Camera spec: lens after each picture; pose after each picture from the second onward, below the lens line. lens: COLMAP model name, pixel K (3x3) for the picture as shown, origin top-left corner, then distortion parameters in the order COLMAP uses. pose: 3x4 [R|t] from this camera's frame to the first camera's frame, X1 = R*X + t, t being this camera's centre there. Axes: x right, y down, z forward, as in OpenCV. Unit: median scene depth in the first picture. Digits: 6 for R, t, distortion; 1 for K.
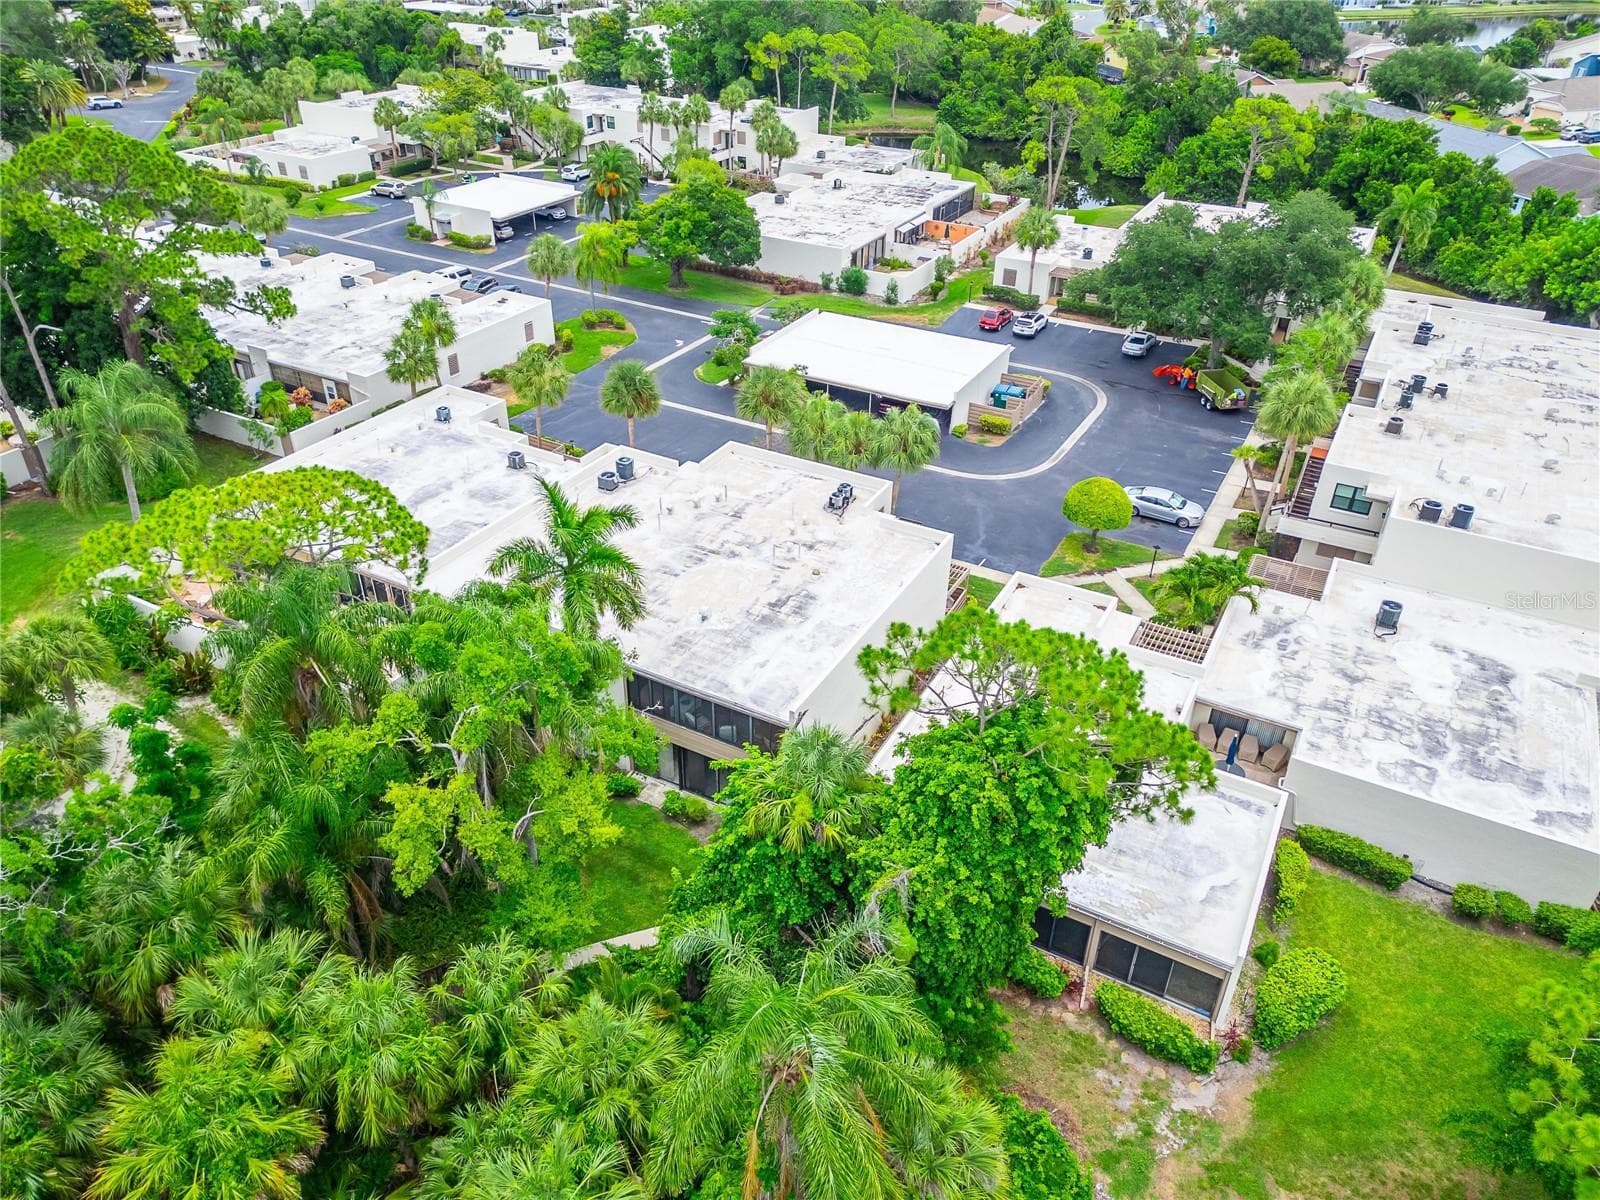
lens RADIAL K [[1130.8, 0, 800.0], [0, 1130.8, 600.0], [0, 0, 1]] dist [0.025076, 0.003347]
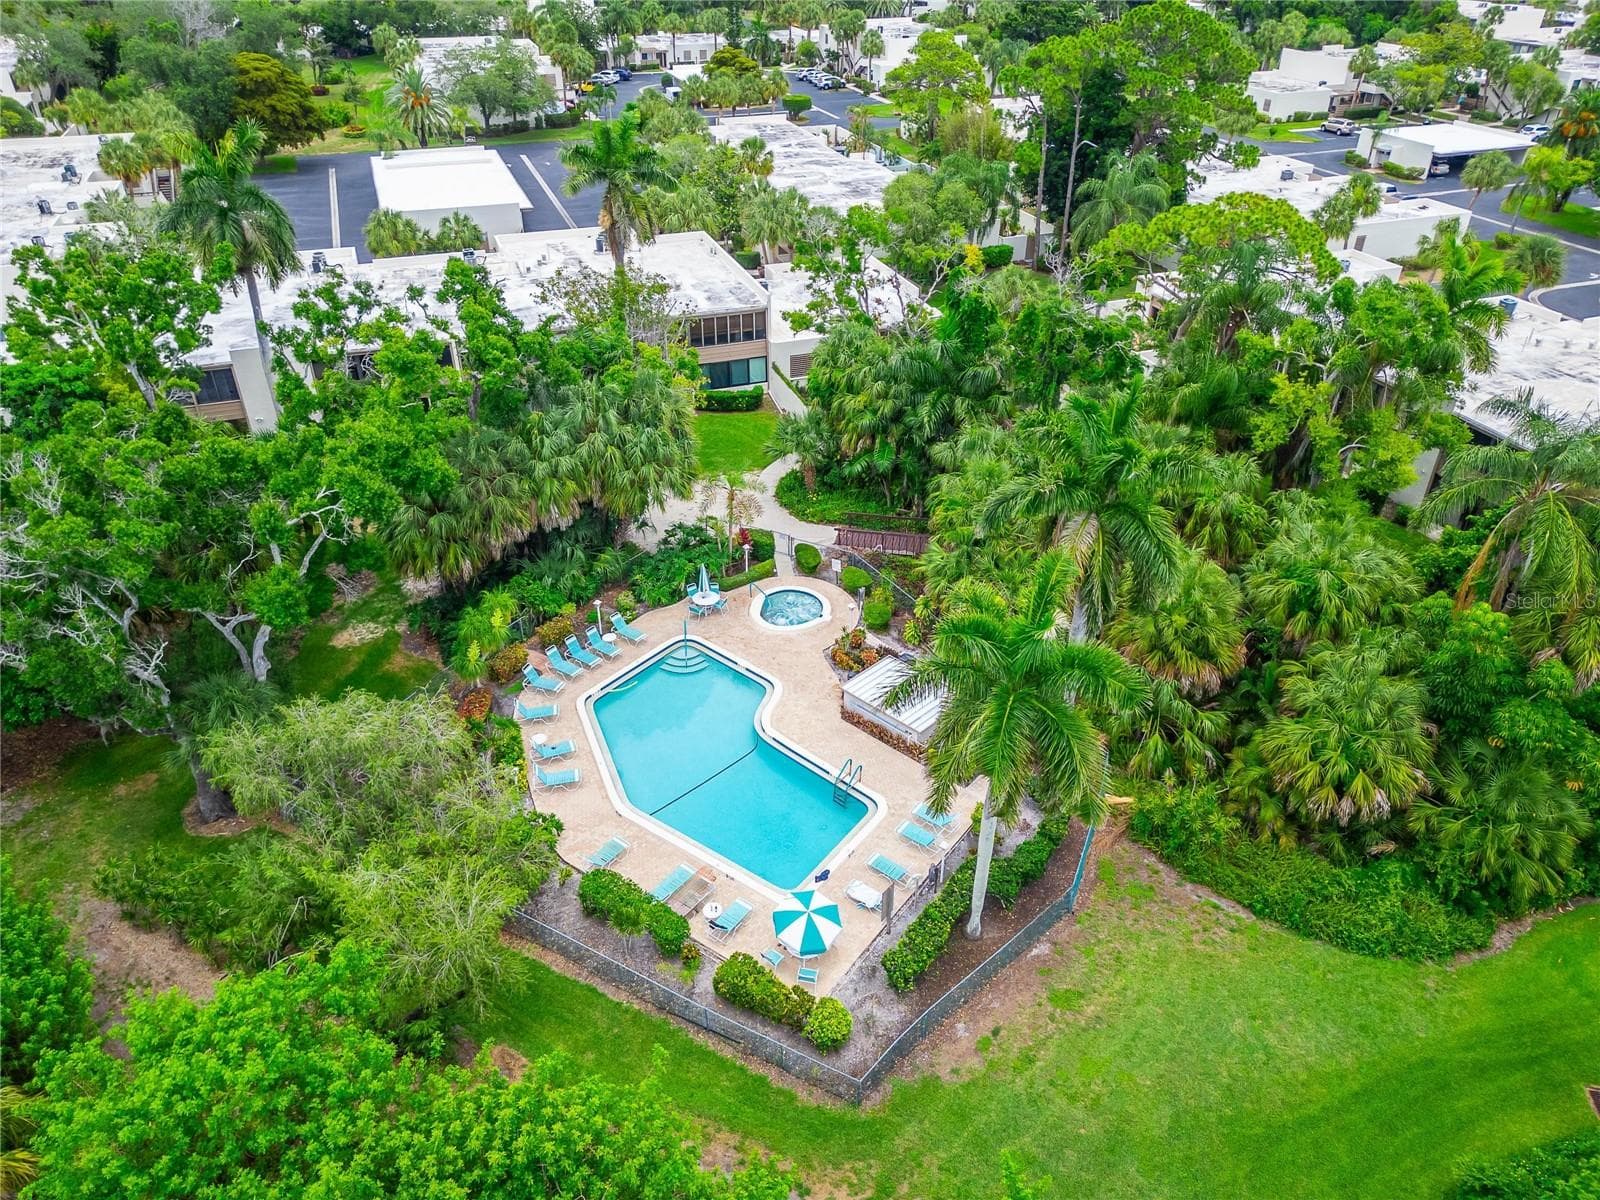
lens RADIAL K [[1130.8, 0, 800.0], [0, 1130.8, 600.0], [0, 0, 1]] dist [0.025076, 0.003347]
pose [[0.749015, 0.349839, -0.562663, 0.025693], [-0.352430, 0.929496, 0.108767, 0.115257], [0.561044, 0.116831, 0.819500, -0.124680]]
